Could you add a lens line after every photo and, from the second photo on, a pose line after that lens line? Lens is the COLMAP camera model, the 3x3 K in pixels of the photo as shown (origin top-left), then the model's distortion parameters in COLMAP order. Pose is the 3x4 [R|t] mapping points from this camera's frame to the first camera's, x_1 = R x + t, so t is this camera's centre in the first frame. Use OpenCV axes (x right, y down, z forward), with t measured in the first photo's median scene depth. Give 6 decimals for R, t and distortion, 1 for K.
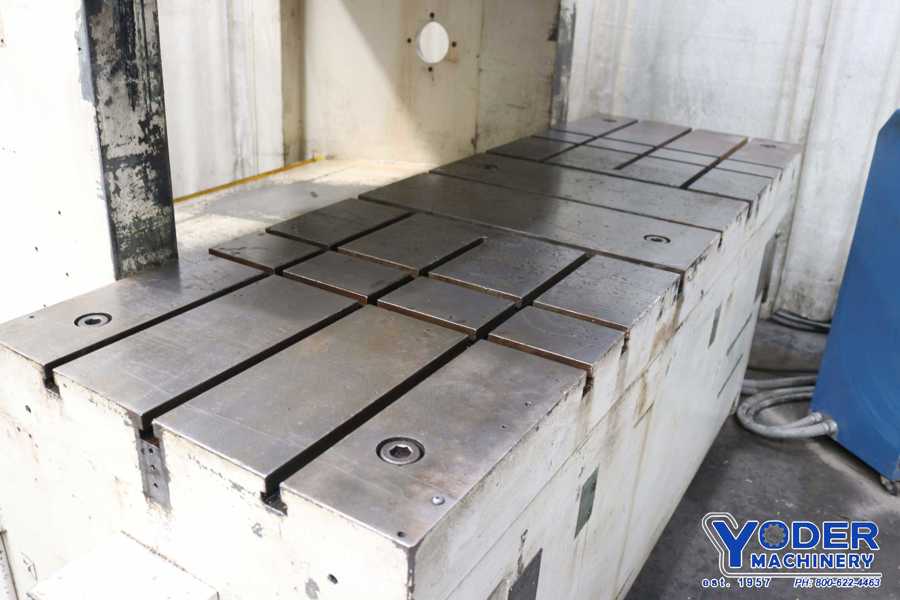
lens RADIAL K [[782.4, 0, 438.8], [0, 782.4, 301.2], [0, 0, 1]] dist [-0.143913, 0.108285]
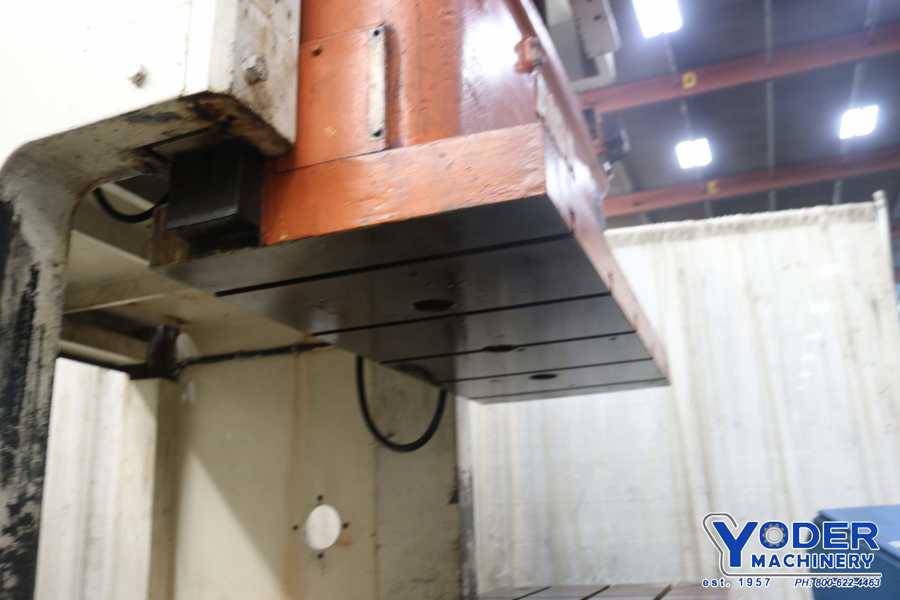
lens RADIAL K [[782.4, 0, 438.8], [0, 782.4, 301.2], [0, 0, 1]] dist [-0.143913, 0.108285]
pose [[0.979499, -0.018187, 0.200625, -0.111283], [0.143280, 0.762963, -0.630363, 0.137853], [-0.141605, 0.646186, 0.749928, 0.230790]]
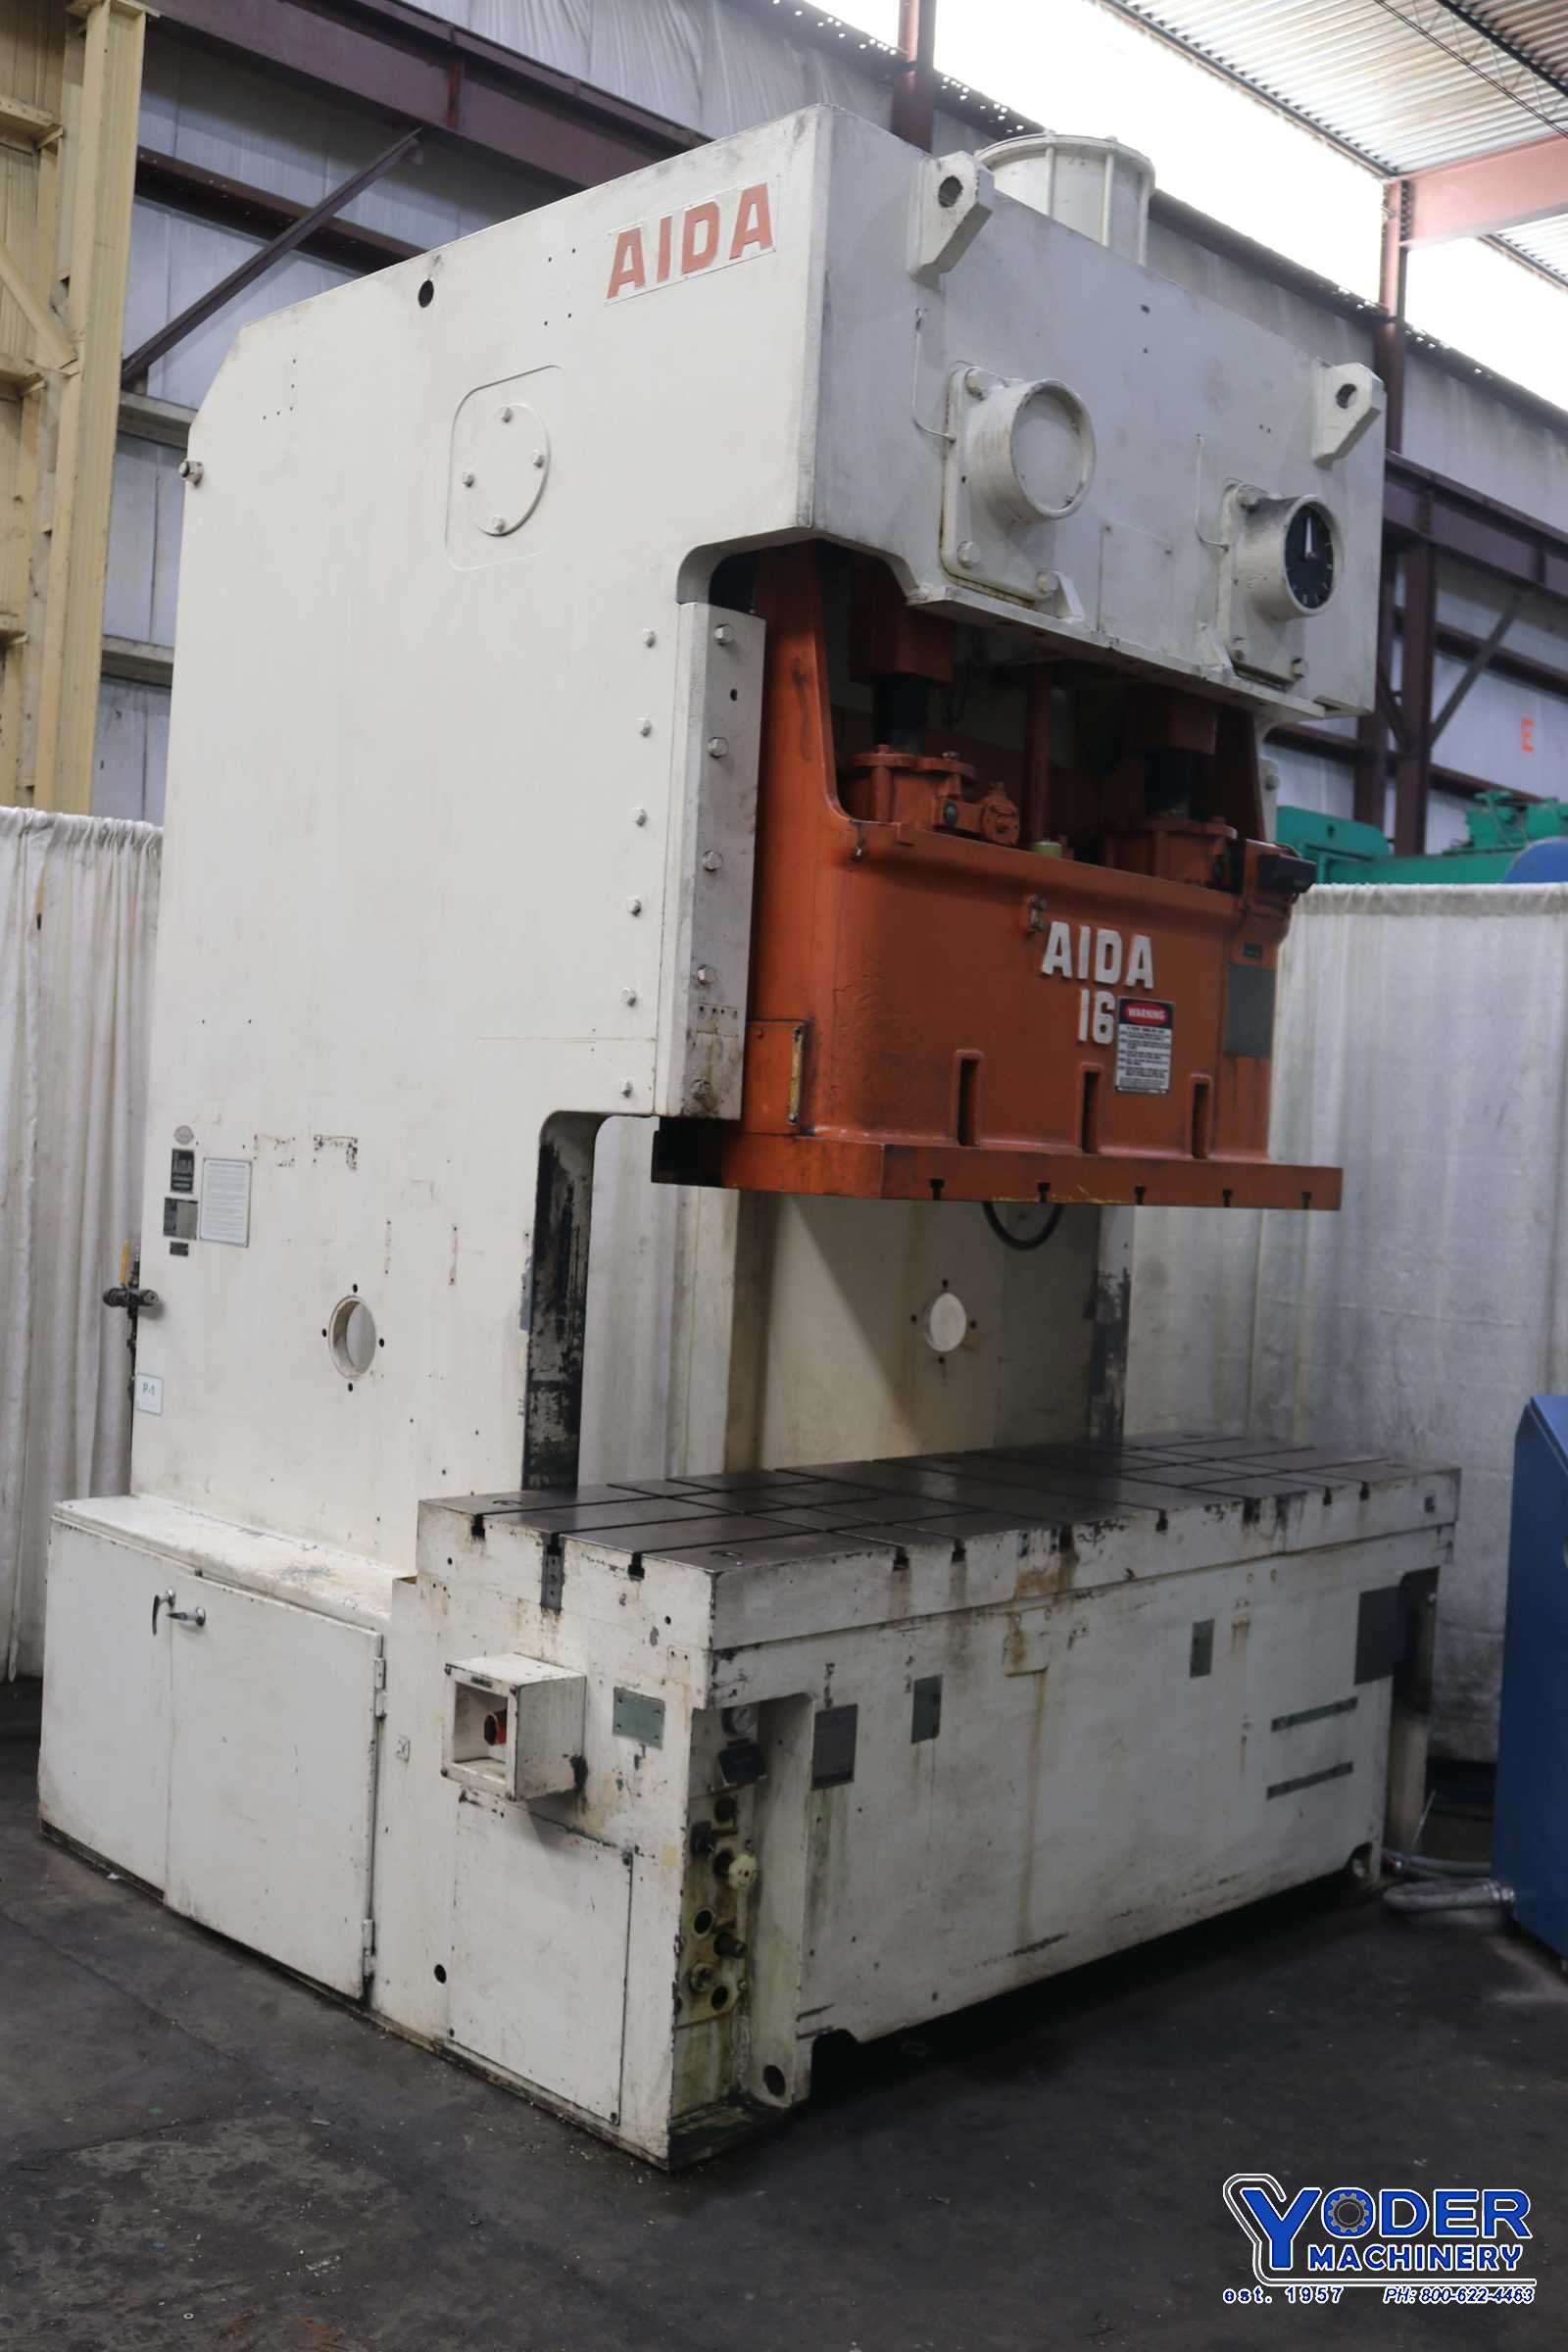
lens RADIAL K [[2380.4, 0, 784.0], [0, 2380.4, 1176.0], [0, 0, 1]] dist [-0.276827, 0.496658]
pose [[0.977380, 0.012964, -0.211092, 0.641516], [-0.096089, 0.916373, -0.388623, 0.822919], [0.188401, 0.400116, 0.896890, -2.107101]]
